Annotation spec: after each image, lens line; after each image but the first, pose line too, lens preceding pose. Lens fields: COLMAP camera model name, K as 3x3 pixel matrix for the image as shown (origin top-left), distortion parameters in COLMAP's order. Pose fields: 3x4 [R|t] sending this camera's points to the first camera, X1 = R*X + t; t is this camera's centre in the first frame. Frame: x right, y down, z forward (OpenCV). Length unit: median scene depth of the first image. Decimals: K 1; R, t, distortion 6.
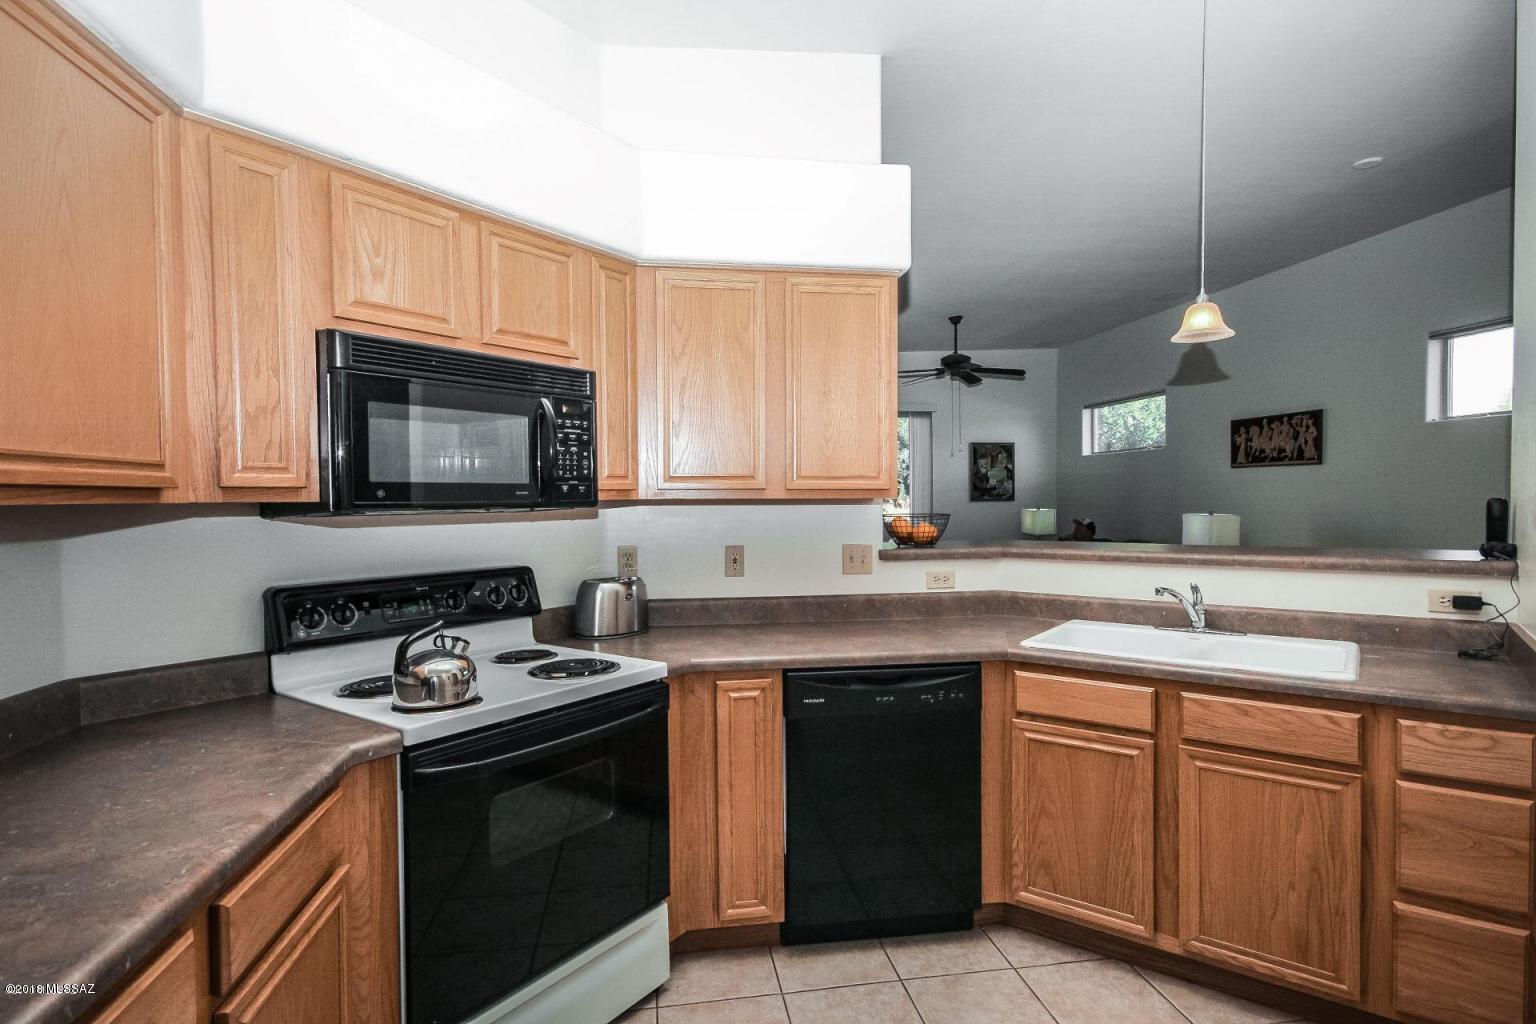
lens RADIAL K [[785.8, 0, 768.0], [0, 785.8, 512.0], [0, 0, 1]] dist [-0.000303, -0.000673]
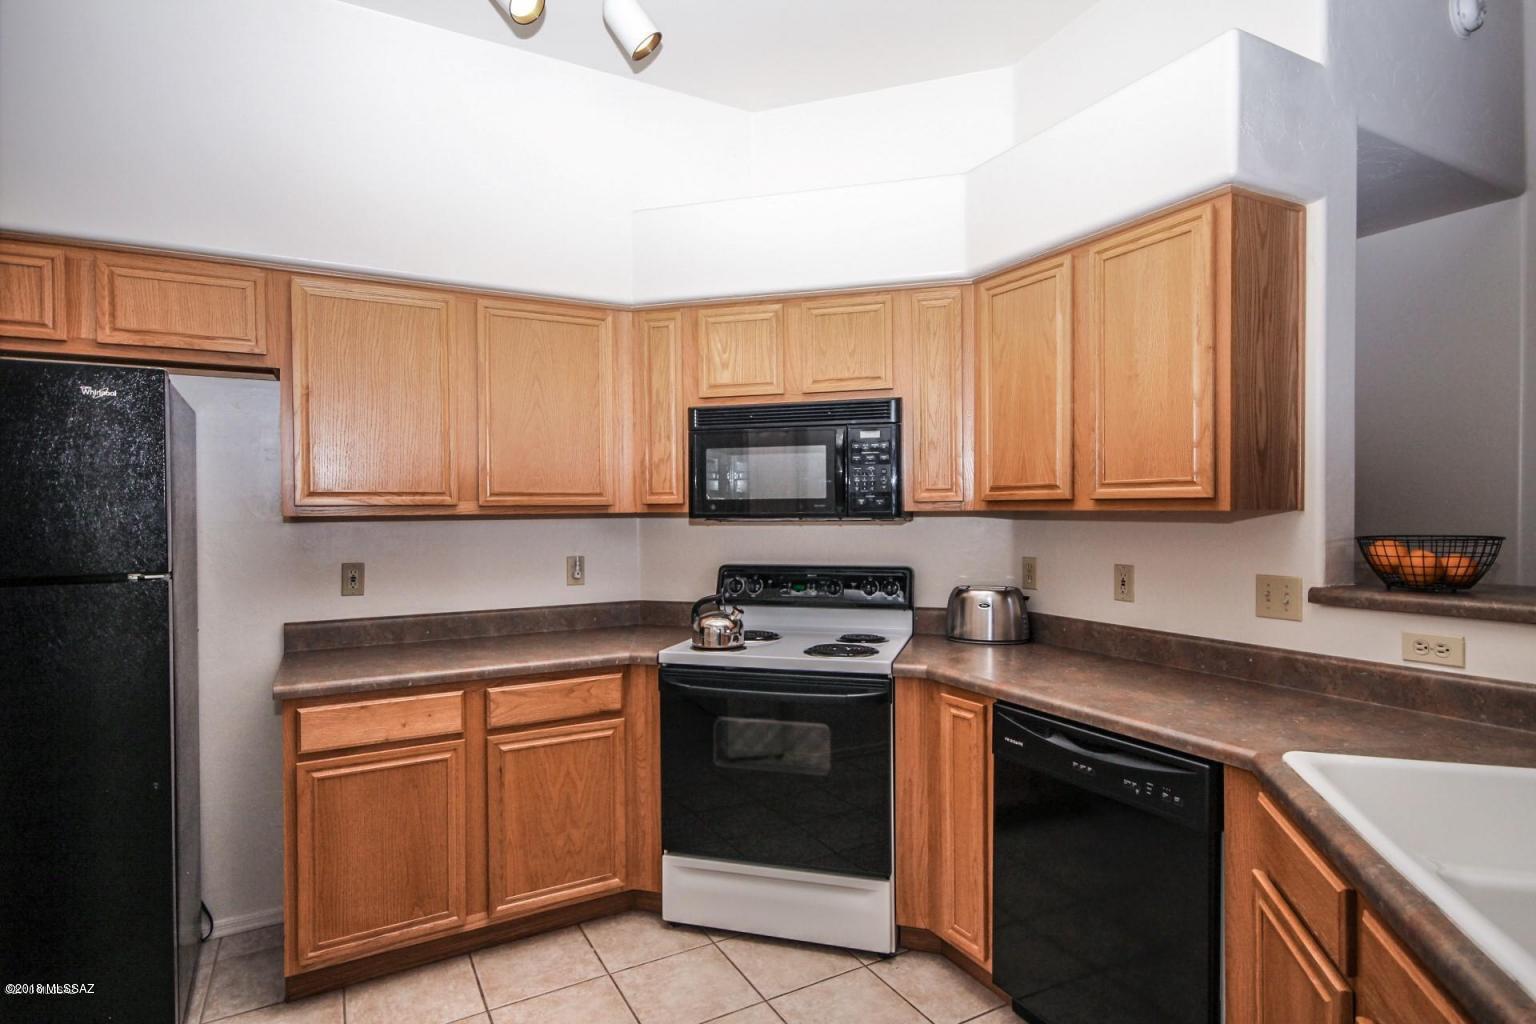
lens RADIAL K [[785.8, 0, 768.0], [0, 785.8, 512.0], [0, 0, 1]] dist [-0.000303, -0.000673]
pose [[0.348423, 0.007469, -0.937308, 0.810800], [-0.011636, 0.999926, 0.003643, -0.017017], [0.937265, 0.009637, 0.348484, 0.449466]]
